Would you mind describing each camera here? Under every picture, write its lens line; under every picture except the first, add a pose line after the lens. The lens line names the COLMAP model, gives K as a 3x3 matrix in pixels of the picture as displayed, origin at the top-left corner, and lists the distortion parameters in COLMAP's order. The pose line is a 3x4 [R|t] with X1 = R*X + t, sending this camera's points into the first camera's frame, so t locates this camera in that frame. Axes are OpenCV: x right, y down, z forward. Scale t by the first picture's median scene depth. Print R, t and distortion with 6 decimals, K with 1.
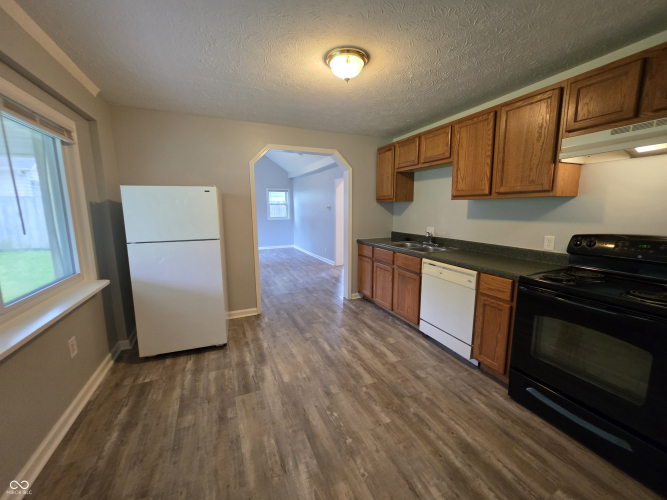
lens RADIAL K [[267.3, 0, 334.3], [0, 267.3, 248.6], [0, 0, 1]] dist [0.001208, -0.001033]
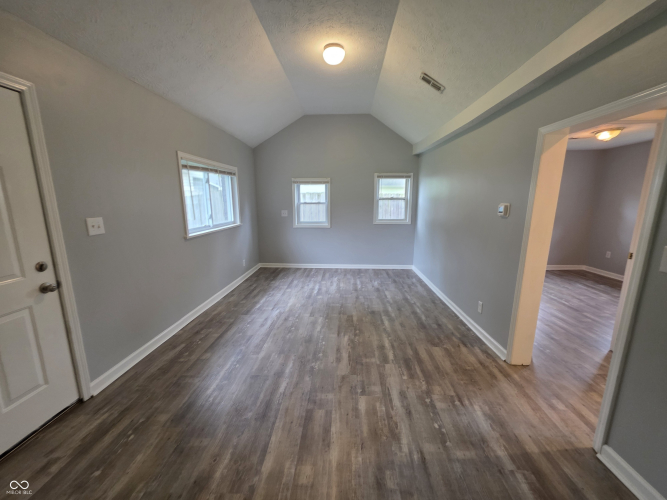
lens RADIAL K [[267.3, 0, 334.6], [0, 267.3, 252.0], [0, 0, 1]] dist [0.001208, -0.001033]
pose [[0.892442, 0.090686, -0.441955, -0.144531], [-0.073901, 0.995743, 0.055091, -0.219470], [0.445069, -0.016504, 0.895344, 1.237669]]
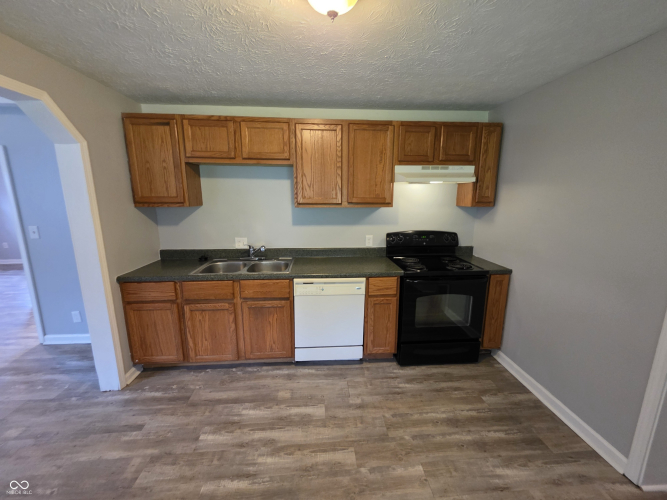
lens RADIAL K [[267.3, 0, 336.3], [0, 267.3, 247.4], [0, 0, 1]] dist [0.001208, -0.001033]
pose [[0.329425, -0.174599, 0.927898, -0.371852], [0.137144, 0.981179, 0.135936, -0.151401], [-0.934168, 0.082474, 0.347170, 0.560131]]
